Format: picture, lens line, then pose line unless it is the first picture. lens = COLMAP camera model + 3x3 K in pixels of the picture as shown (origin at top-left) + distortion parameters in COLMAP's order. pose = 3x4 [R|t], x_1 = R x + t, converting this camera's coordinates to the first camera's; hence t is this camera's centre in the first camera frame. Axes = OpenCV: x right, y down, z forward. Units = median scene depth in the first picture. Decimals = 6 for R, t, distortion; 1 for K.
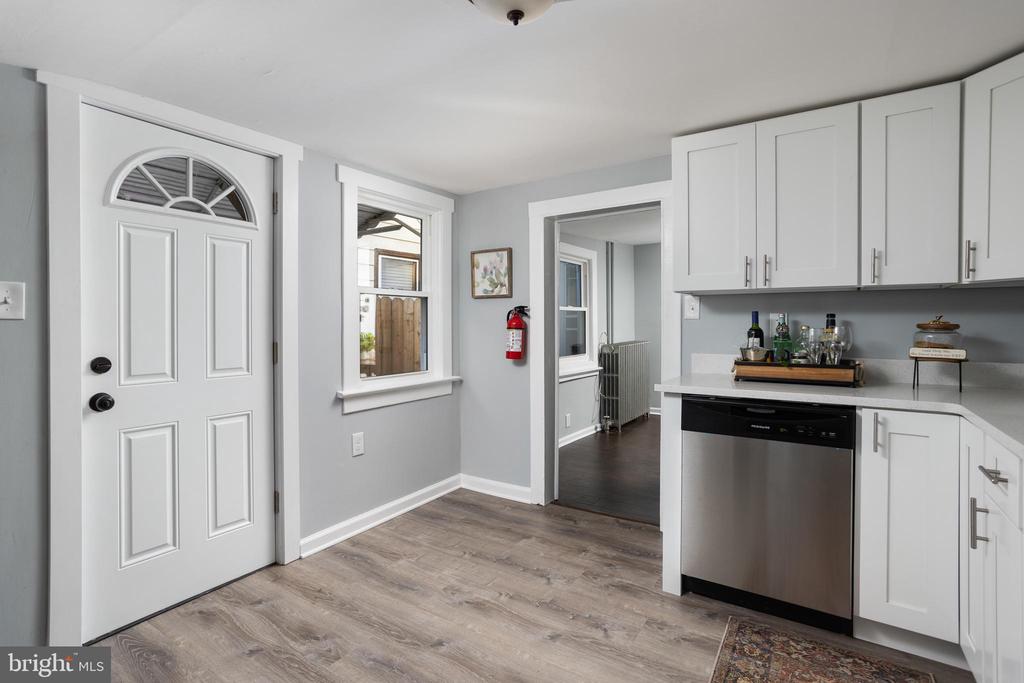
lens RADIAL K [[492.4, 0, 513.0], [0, 492.4, 334.1], [0, 0, 1]] dist [-0.029186, 0.000429]
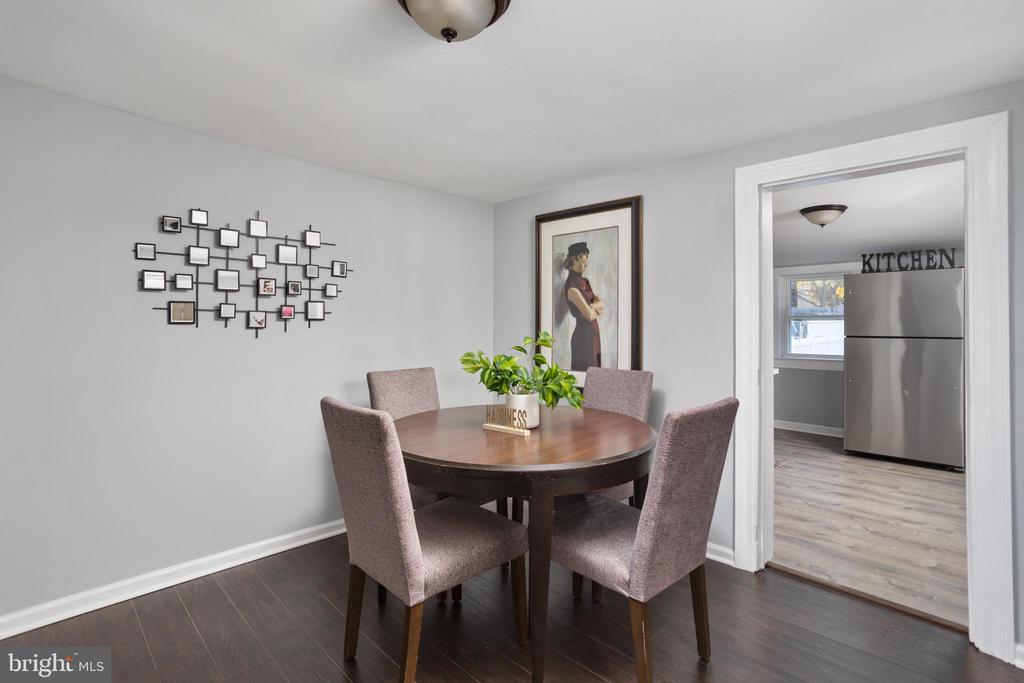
lens RADIAL K [[492.4, 0, 511.2], [0, 492.4, 335.3], [0, 0, 1]] dist [-0.029186, 0.000429]
pose [[-0.979205, 0.002564, 0.202858, 0.679258], [0.008765, 0.999521, 0.029678, -0.039941], [-0.202684, 0.030839, -0.978758, 2.259981]]
